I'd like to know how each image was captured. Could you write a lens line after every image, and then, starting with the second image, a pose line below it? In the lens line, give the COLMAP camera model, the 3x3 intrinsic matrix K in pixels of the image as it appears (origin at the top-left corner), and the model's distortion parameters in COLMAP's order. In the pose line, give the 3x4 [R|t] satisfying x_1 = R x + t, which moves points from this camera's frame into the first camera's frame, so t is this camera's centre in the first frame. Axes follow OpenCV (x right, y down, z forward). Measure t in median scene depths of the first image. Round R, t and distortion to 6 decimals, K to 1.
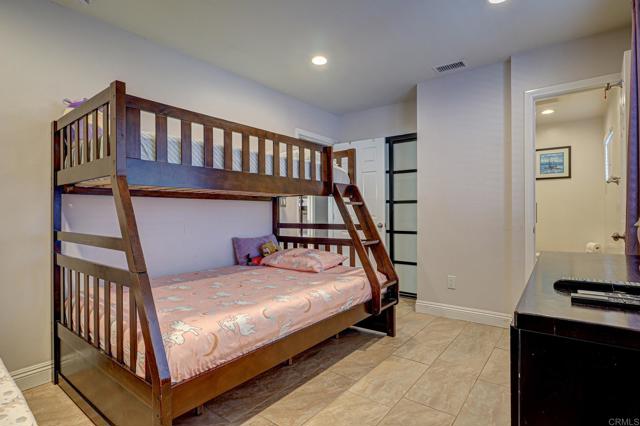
lens RADIAL K [[322.9, 0, 334.1], [0, 322.9, 214.8], [0, 0, 1]] dist [-0.004491, 0.000136]
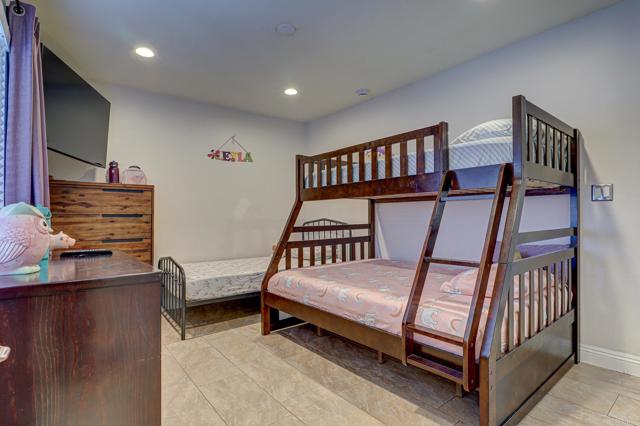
lens RADIAL K [[322.9, 0, 334.1], [0, 322.9, 214.8], [0, 0, 1]] dist [-0.004491, 0.000136]
pose [[-0.221895, 0.006898, -0.975046, 0.973296], [0.006534, 0.999963, 0.005587, -0.012135], [0.975049, -0.005131, -0.221932, 1.186056]]
